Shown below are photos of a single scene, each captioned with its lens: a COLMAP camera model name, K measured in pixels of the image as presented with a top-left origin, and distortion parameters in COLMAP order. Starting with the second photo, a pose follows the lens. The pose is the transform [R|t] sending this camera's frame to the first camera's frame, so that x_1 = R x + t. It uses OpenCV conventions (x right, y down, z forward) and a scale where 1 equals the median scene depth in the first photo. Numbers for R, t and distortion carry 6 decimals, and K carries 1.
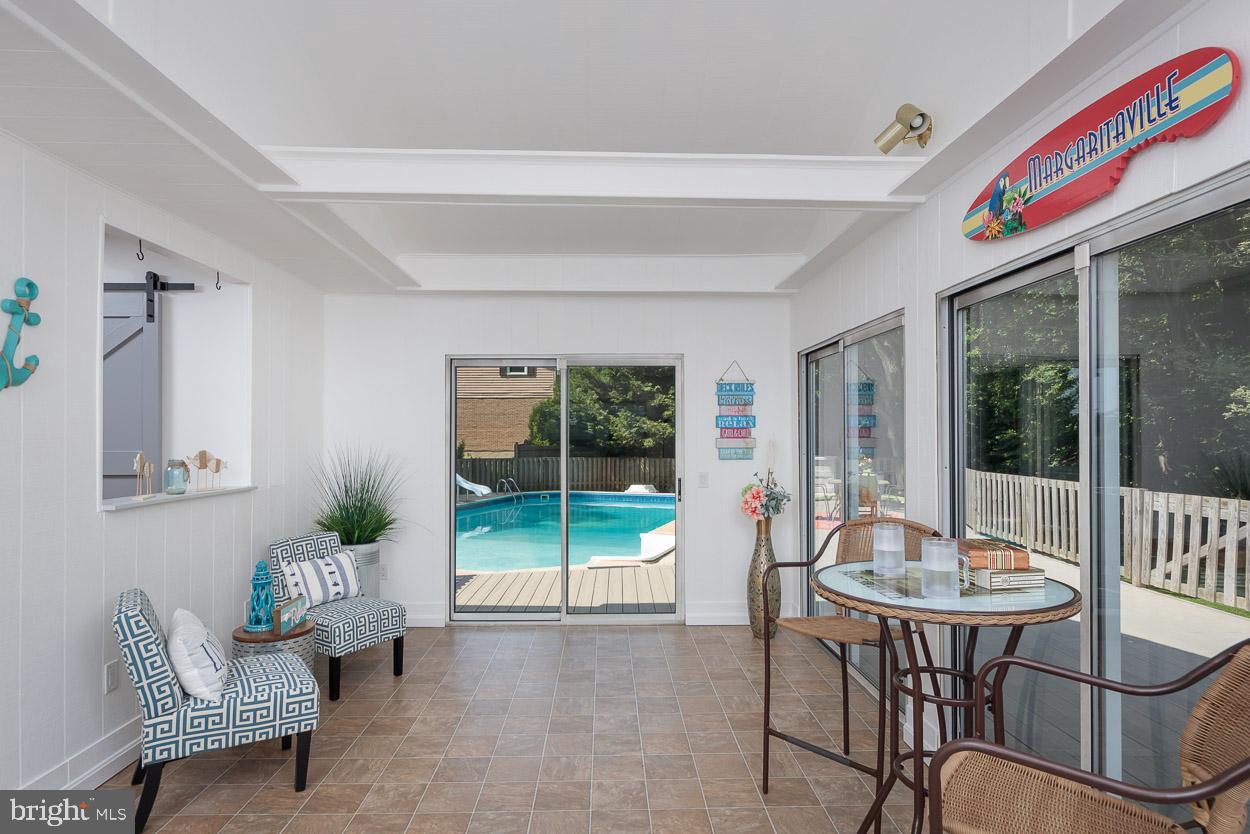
lens RADIAL K [[688.7, 0, 624.7], [0, 688.7, 428.7], [0, 0, 1]] dist [0.005626, 0.001666]
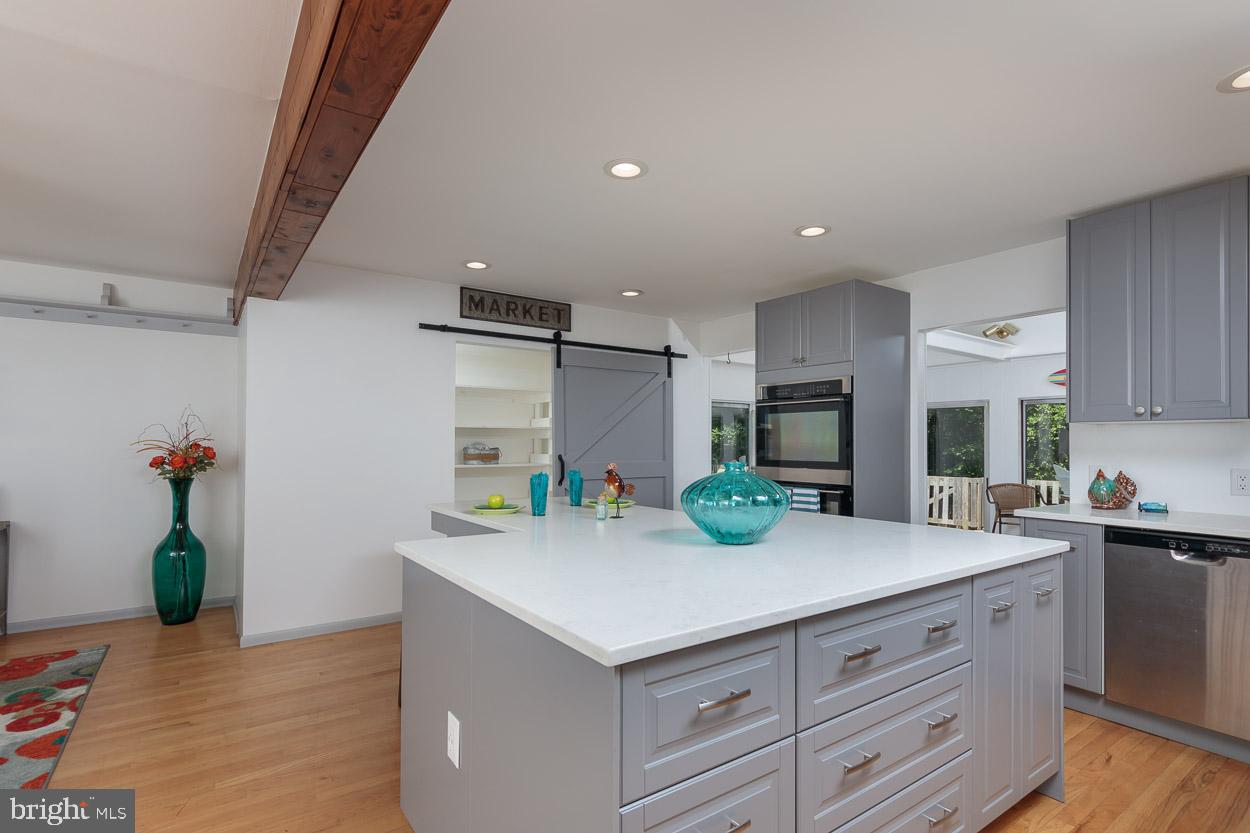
lens RADIAL K [[584.4, 0, 640.0], [0, 584.4, 432.9], [0, 0, 1]] dist [-0.006468, 0.001049]
pose [[0.822762, 0.008935, 0.568316, -1.624902], [-0.004788, 0.999950, -0.008789, -0.029719], [-0.568366, 0.004510, 0.822763, 0.008435]]
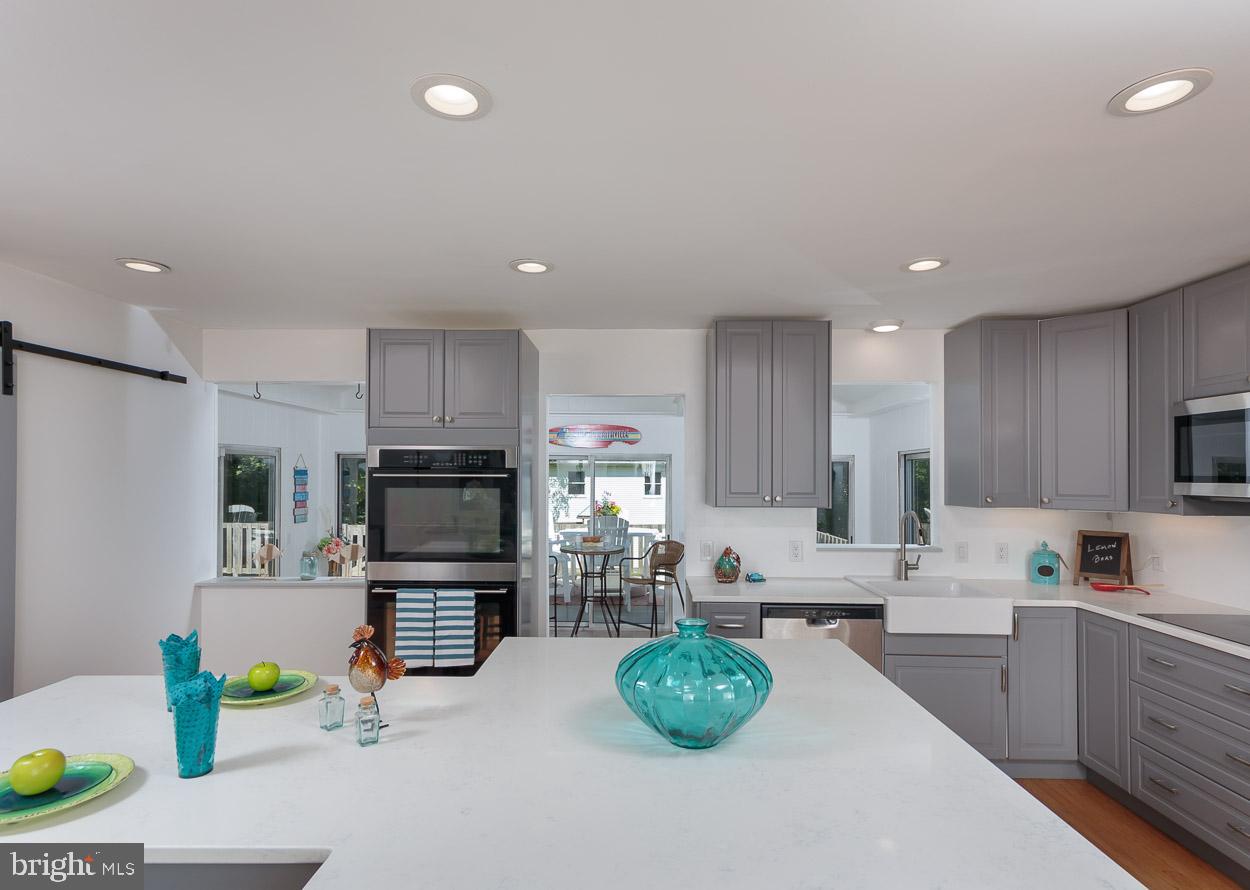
lens RADIAL K [[650.8, 0, 627.7], [0, 650.8, 475.2], [0, 0, 1]] dist [-0.007352, 0.000972]
pose [[0.029950, 0.000967, 0.999551, -1.662234], [-0.017047, 0.999855, -0.000456, -0.092910], [-0.999406, -0.017025, 0.029963, 0.393339]]
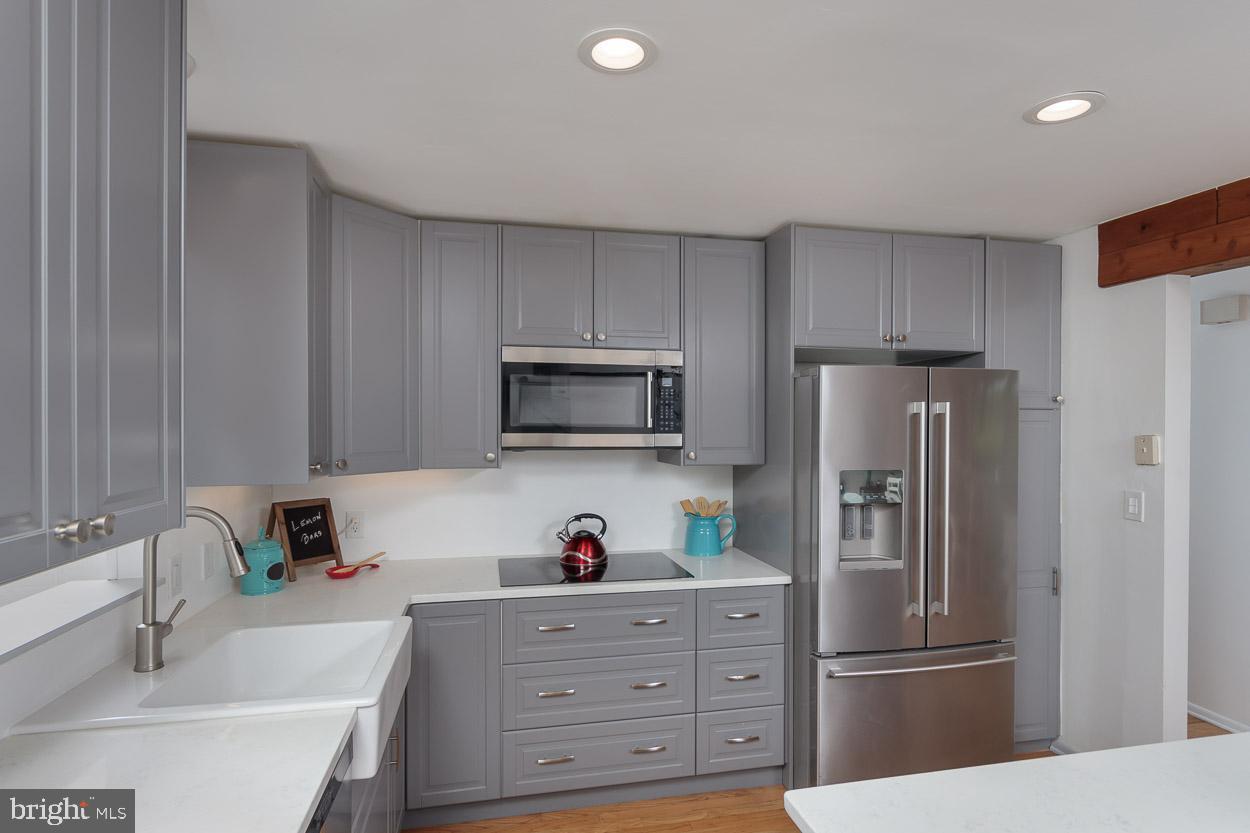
lens RADIAL K [[627.4, 0, 639.6], [0, 627.4, 428.2], [0, 0, 1]] dist [0.003796, -0.004922]
pose [[-0.979997, -0.000685, -0.199013, -0.928400], [0.000115, 0.999992, -0.004007, -0.098692], [0.199014, -0.003950, -0.979989, 0.466689]]
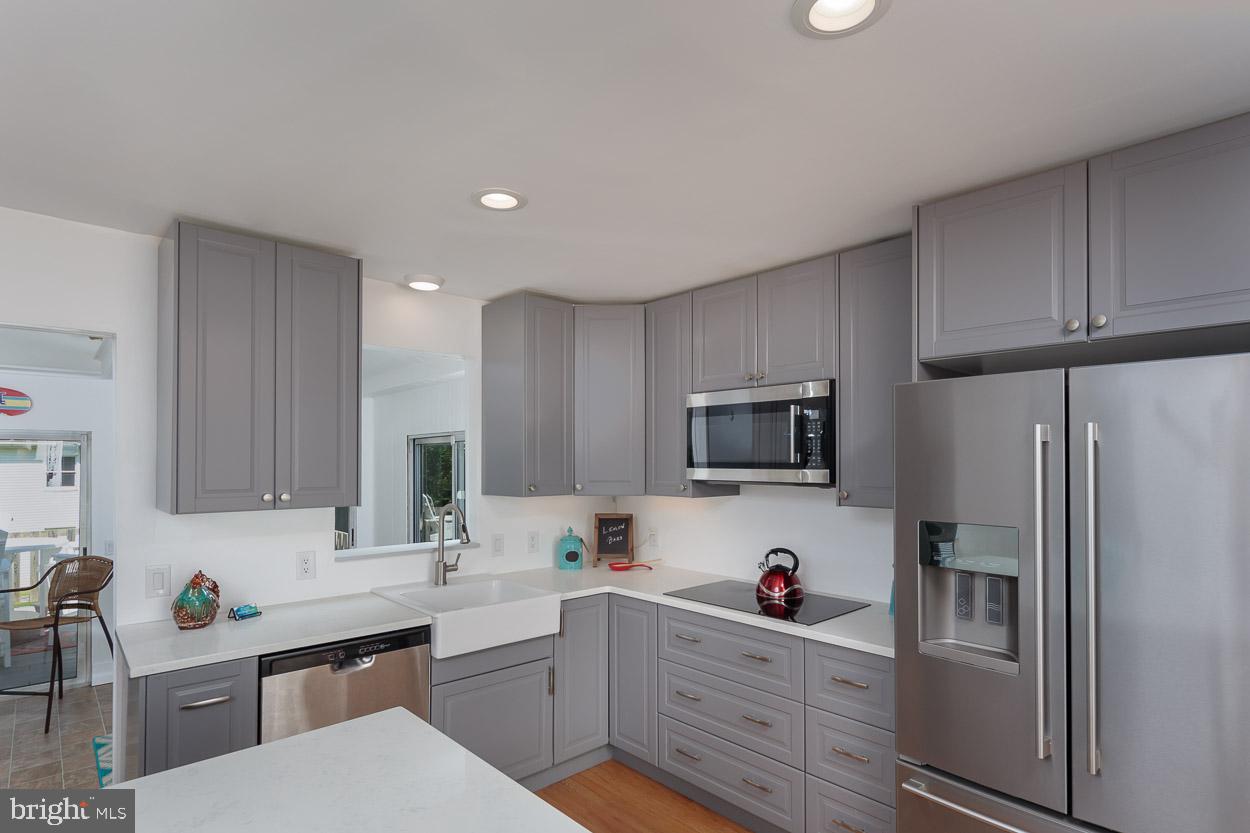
lens RADIAL K [[627.4, 0, 616.6], [0, 627.4, 452.7], [0, 0, 1]] dist [0.003796, -0.004922]
pose [[-0.668311, 0.009549, 0.743821, -1.430910], [-0.009990, 0.999712, -0.021810, -0.096852], [-0.743815, -0.022006, -0.668023, 0.380169]]
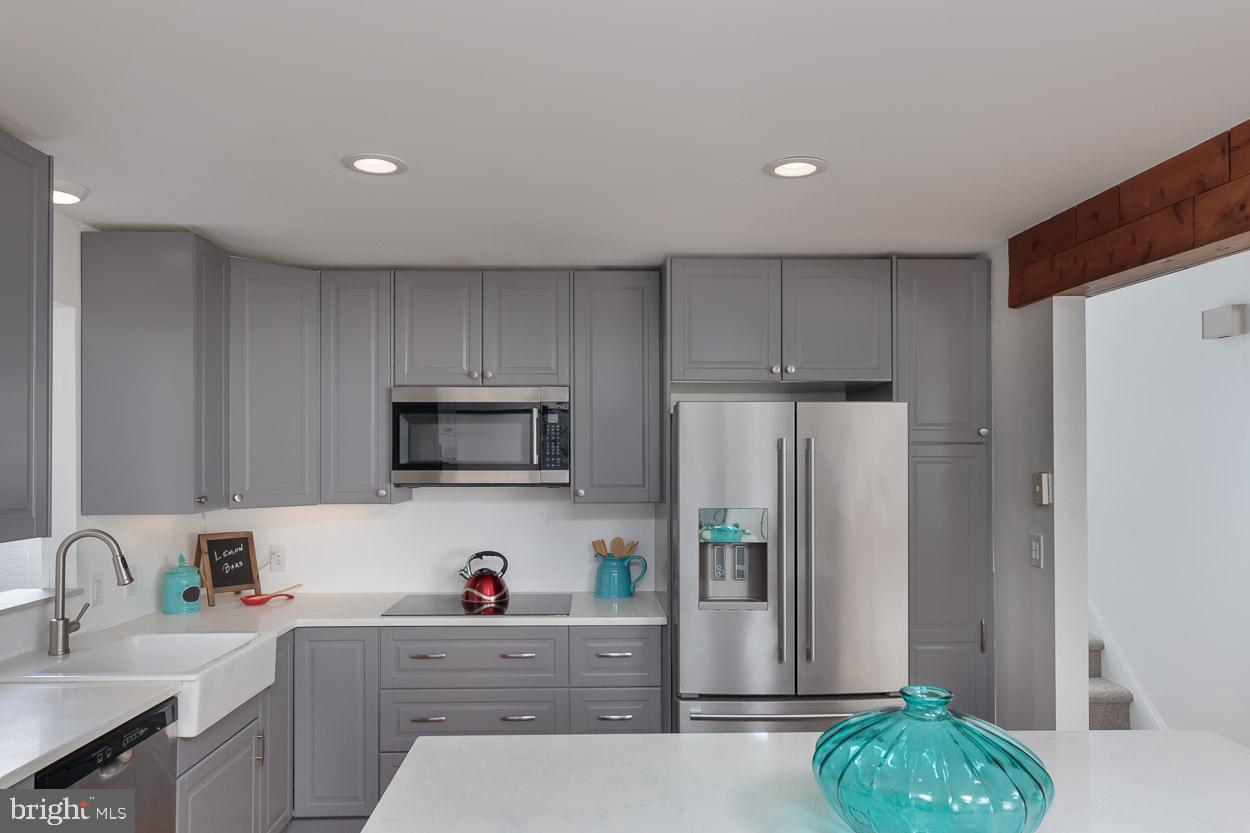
lens RADIAL K [[838.0, 0, 618.9], [0, 838.0, 441.5], [0, 0, 1]] dist [-0.005224, 0.011577]
pose [[-0.999992, 0.001923, -0.003516, -1.158287], [0.002020, 0.999613, -0.027729, -0.101435], [0.003462, -0.027736, -0.999609, 0.705925]]
